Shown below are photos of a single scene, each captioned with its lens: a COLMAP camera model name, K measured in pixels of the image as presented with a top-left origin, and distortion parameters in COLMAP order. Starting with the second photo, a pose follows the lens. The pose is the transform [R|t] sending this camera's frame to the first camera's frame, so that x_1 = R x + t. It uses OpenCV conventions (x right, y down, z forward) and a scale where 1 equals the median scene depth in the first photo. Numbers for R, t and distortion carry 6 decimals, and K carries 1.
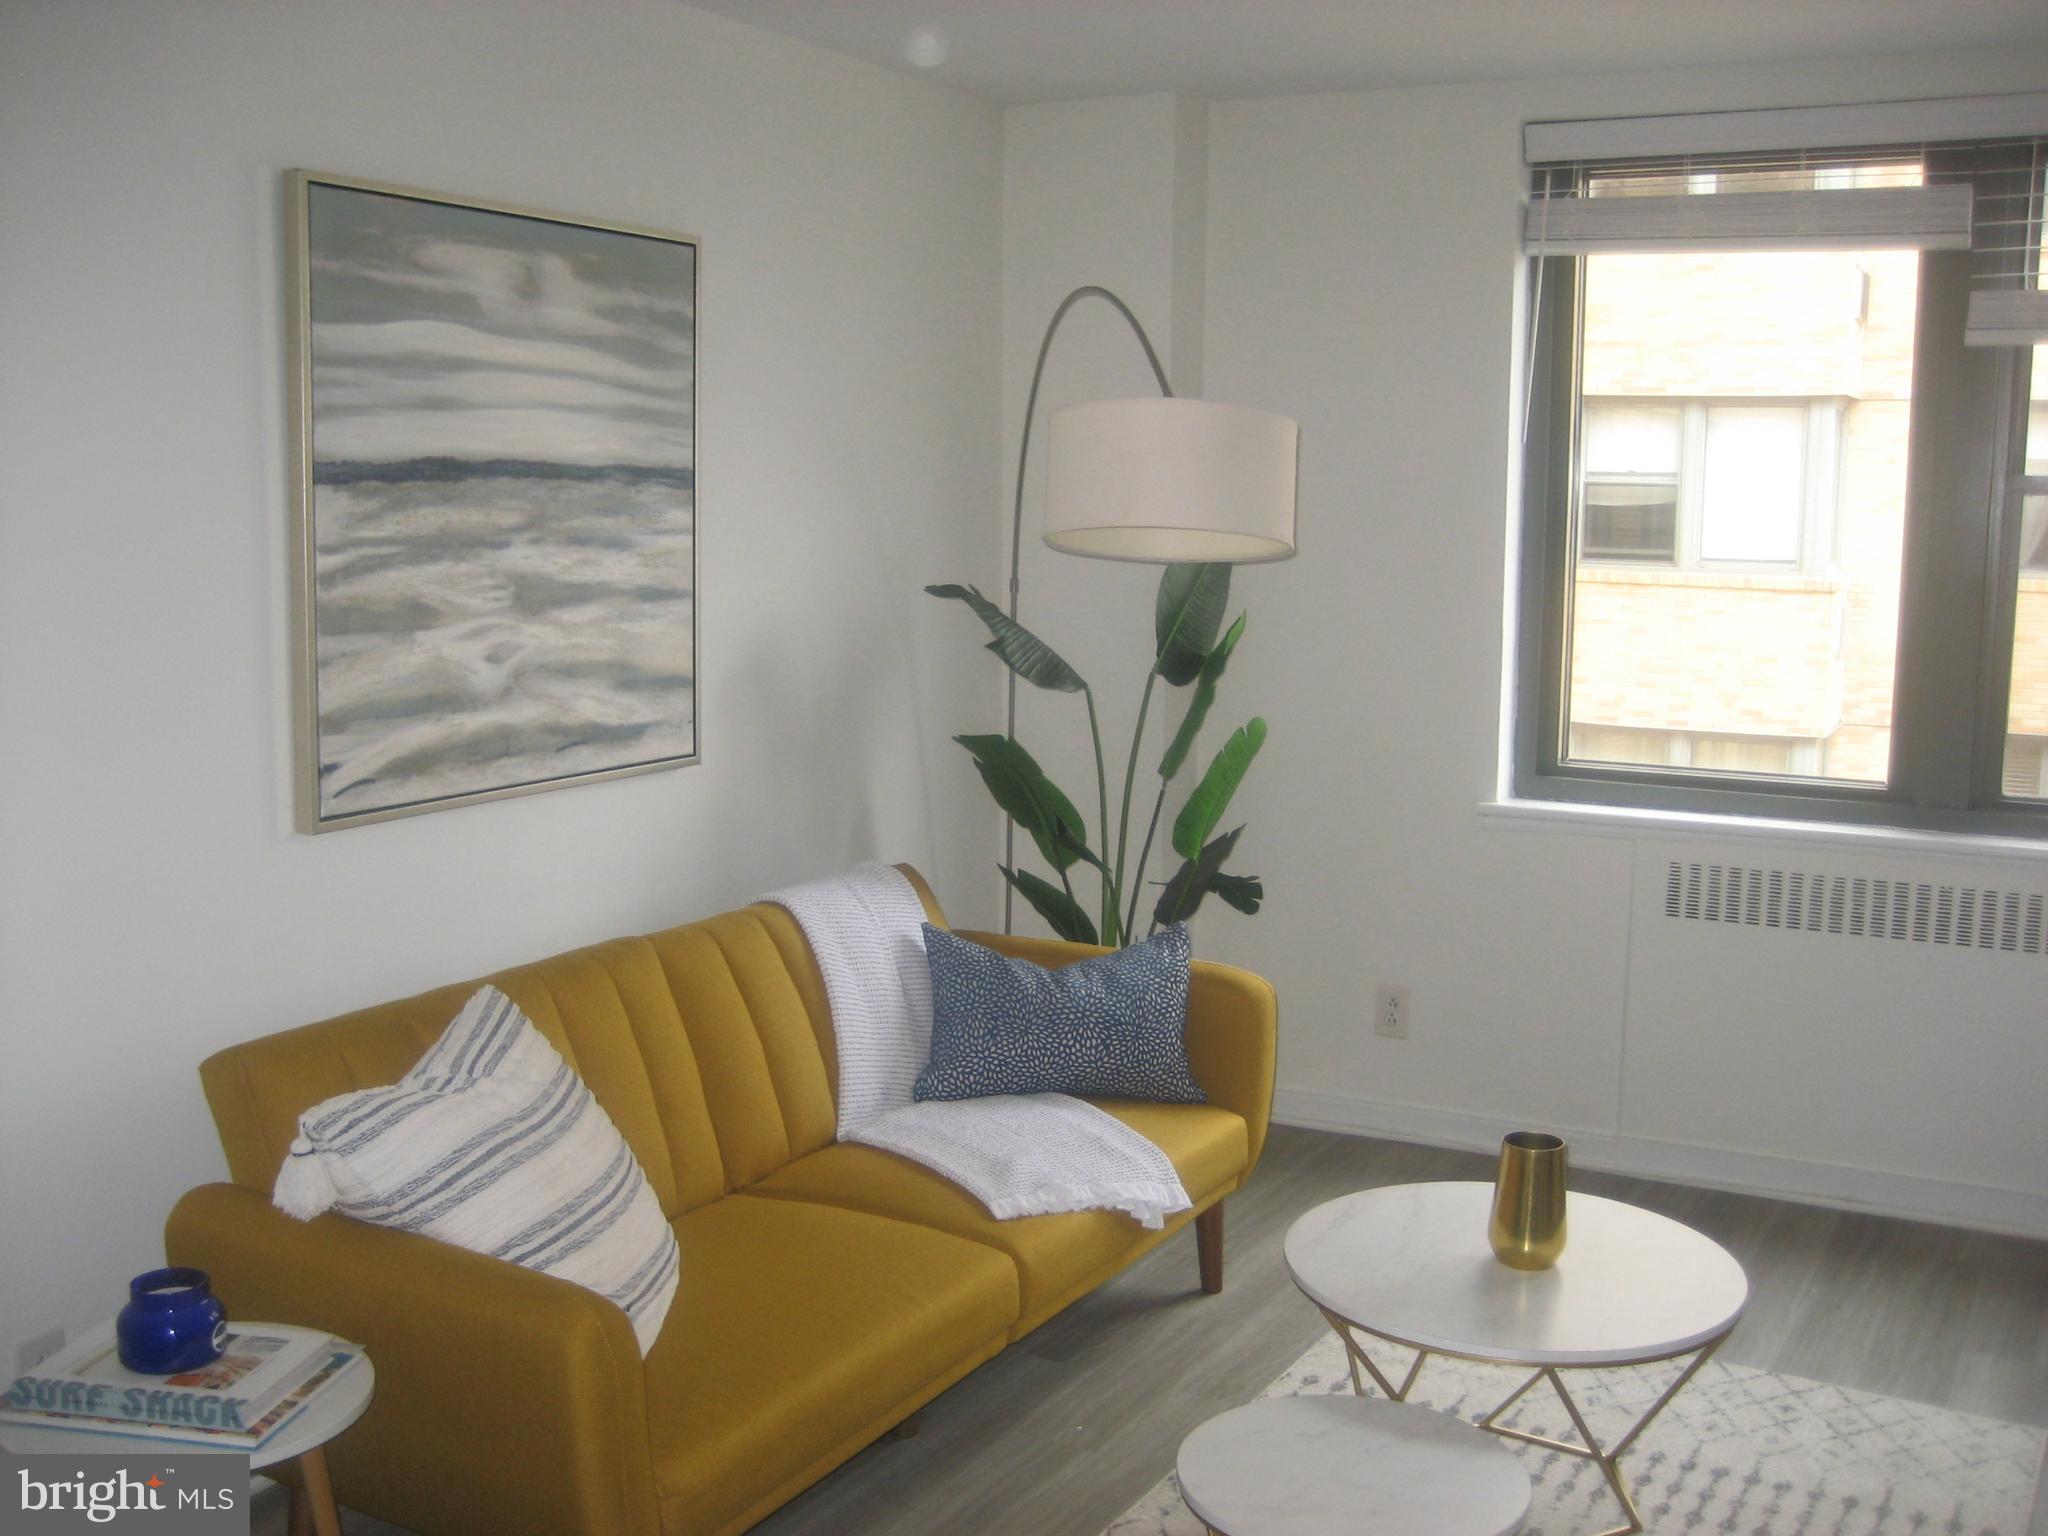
lens RADIAL K [[2116.3, 0, 1024.0], [0, 2116.3, 768.0], [0, 0, 1]] dist [-0.155814, 0.203823]
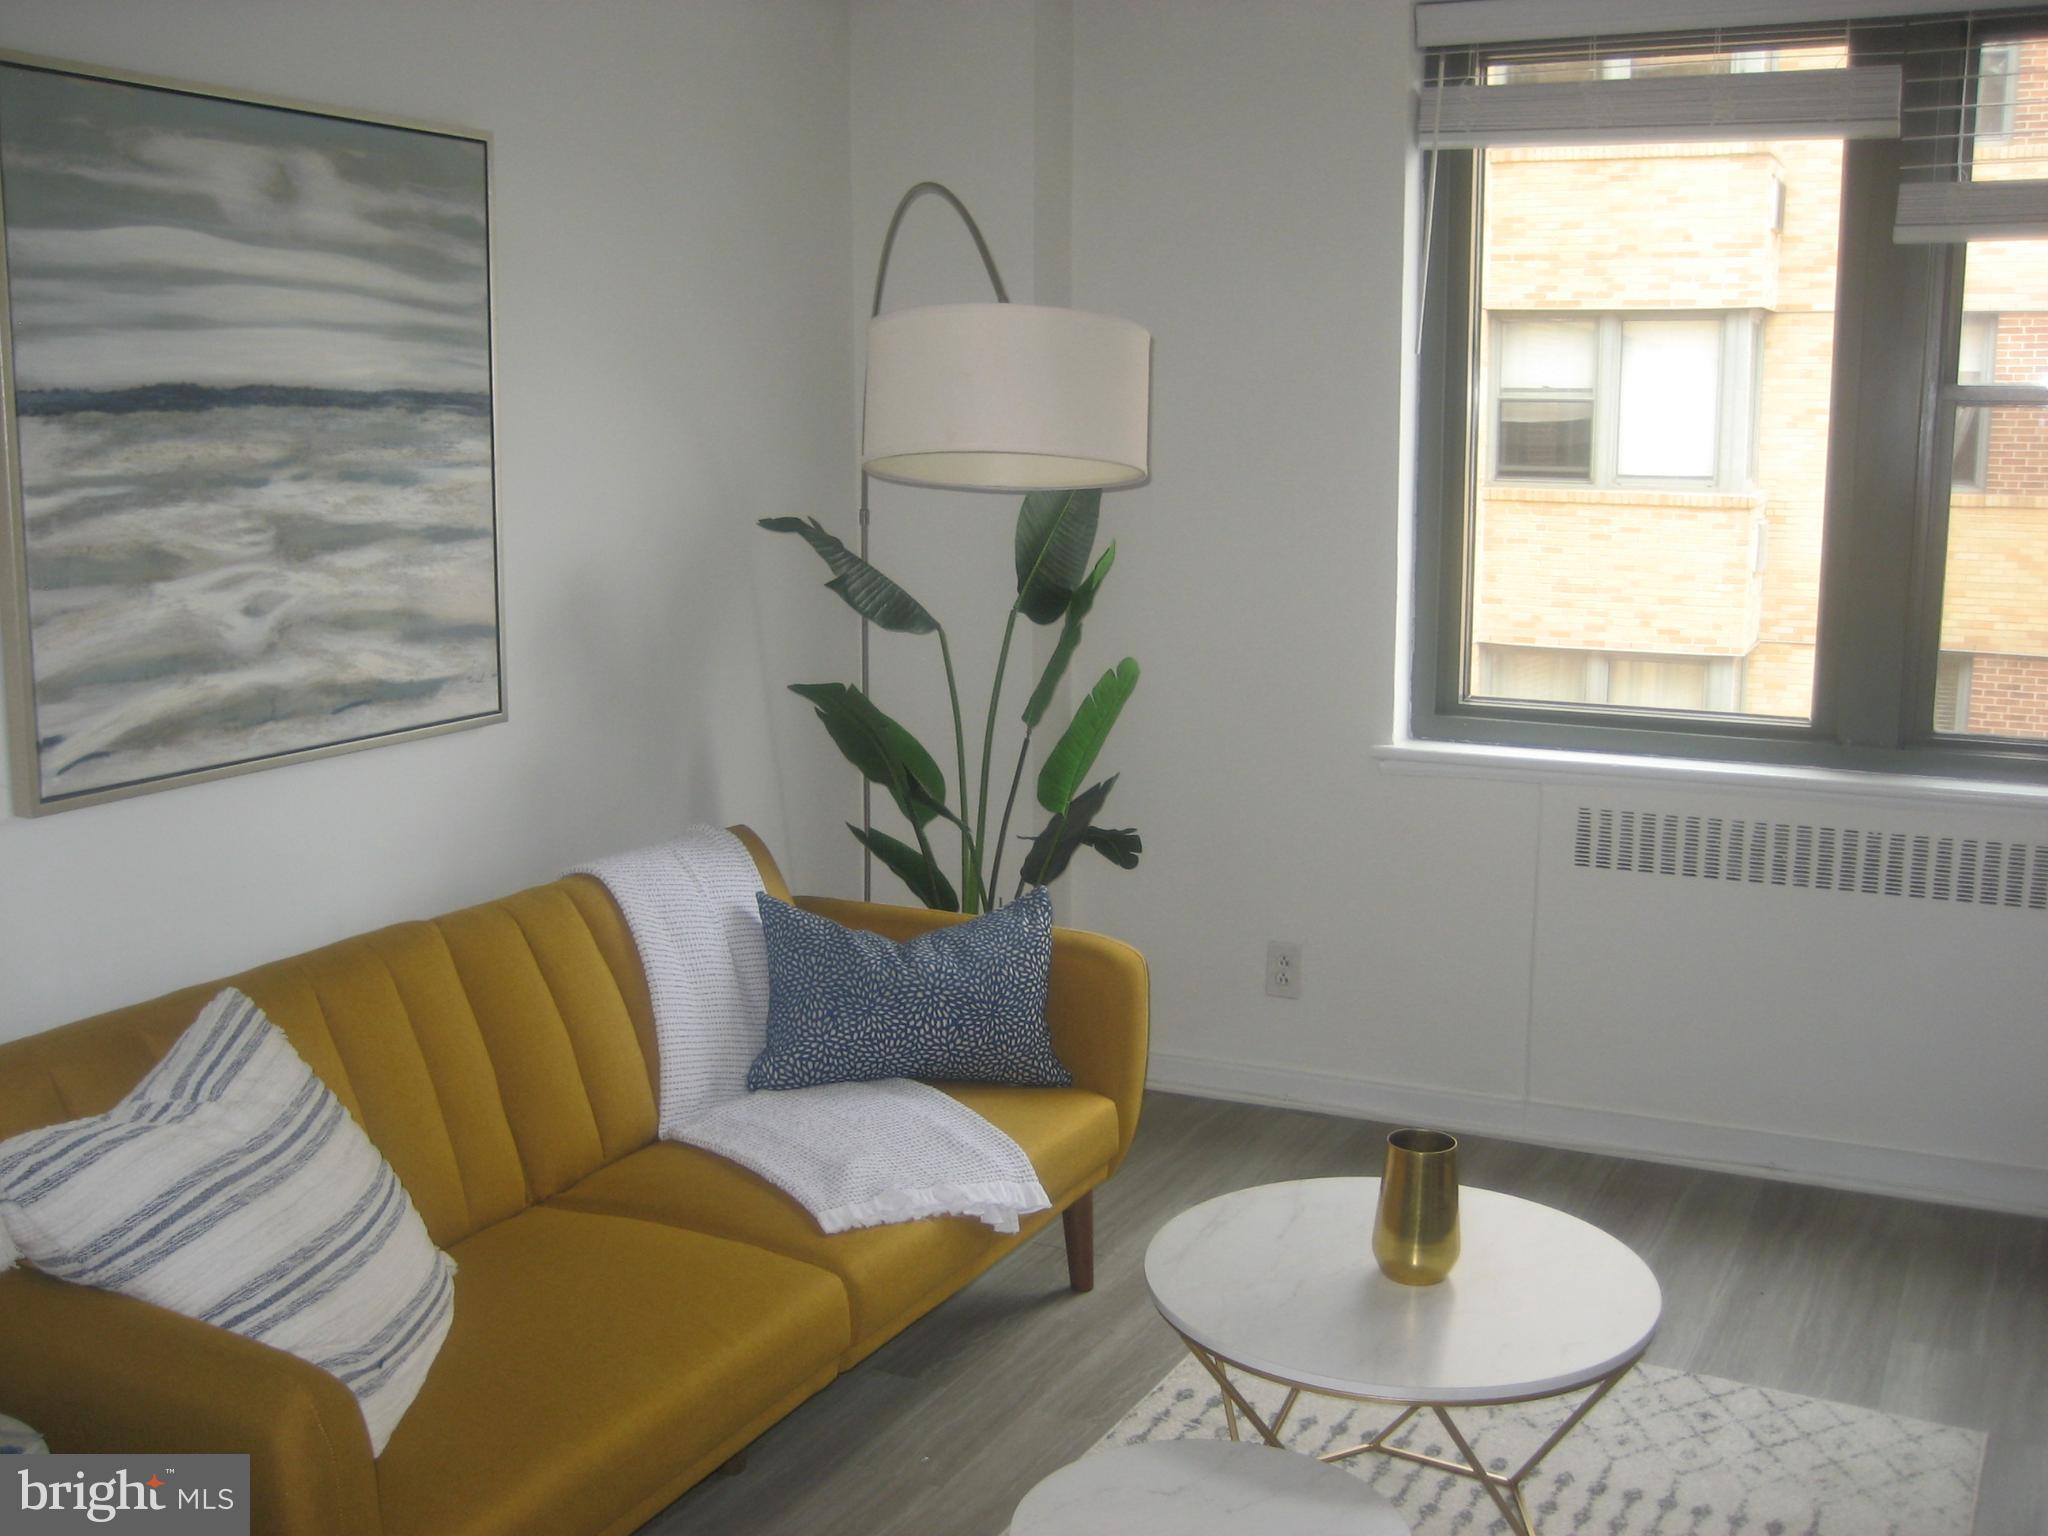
lens RADIAL K [[2116.3, 0, 1024.0], [0, 2116.3, 768.0], [0, 0, 1]] dist [-0.155814, 0.203823]
pose [[0.999240, -0.016056, 0.035521, 0.038076], [0.014764, 0.999230, 0.036339, -0.012201], [-0.036077, -0.035787, 0.998708, 0.101425]]
